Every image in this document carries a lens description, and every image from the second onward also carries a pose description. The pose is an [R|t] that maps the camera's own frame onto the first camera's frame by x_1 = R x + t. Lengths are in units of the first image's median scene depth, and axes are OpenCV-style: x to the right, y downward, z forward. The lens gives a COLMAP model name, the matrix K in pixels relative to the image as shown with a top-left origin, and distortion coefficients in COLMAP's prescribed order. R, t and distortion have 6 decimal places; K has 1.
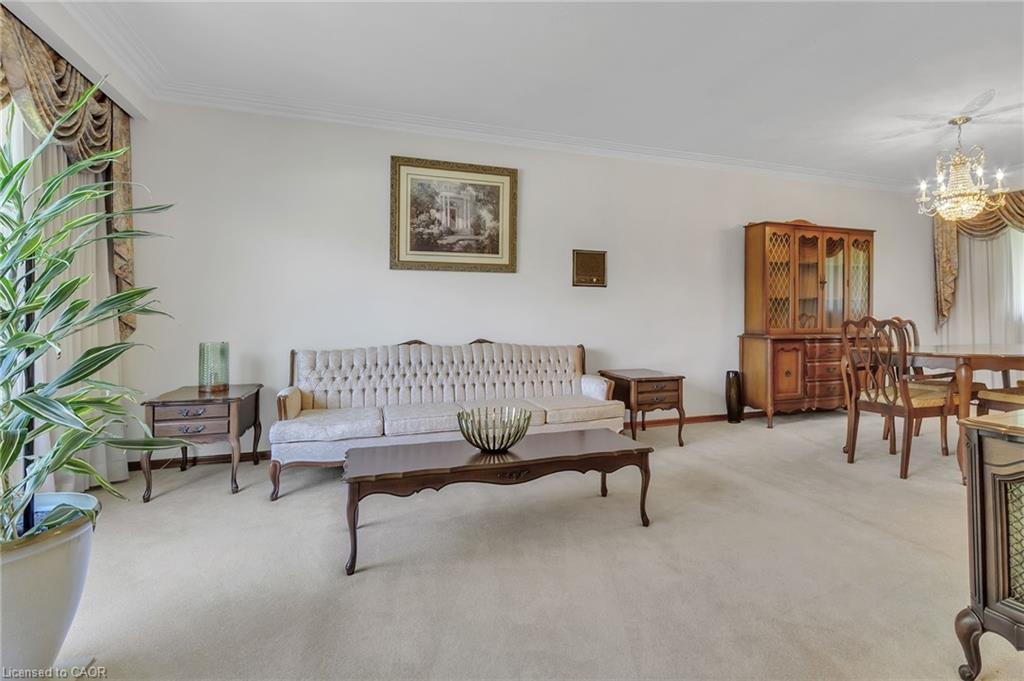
lens RADIAL K [[488.7, 0, 513.9], [0, 488.7, 325.6], [0, 0, 1]] dist [-0.000351, -0.000263]
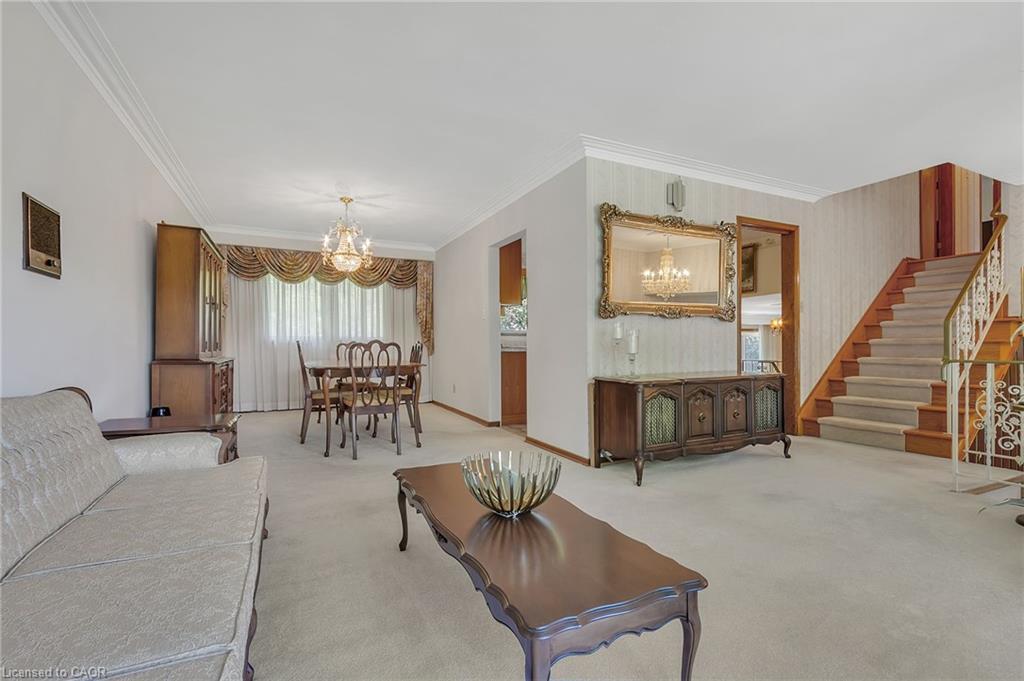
lens RADIAL K [[474.1, 0, 512.0], [0, 474.1, 340.5], [0, 0, 1]] dist [0.000259, 0.000059]
pose [[-0.126518, 0.010221, 0.991912, -0.473363], [0.014081, 0.999865, -0.008507, 0.000718], [-0.991864, 0.012891, -0.126644, 0.683544]]
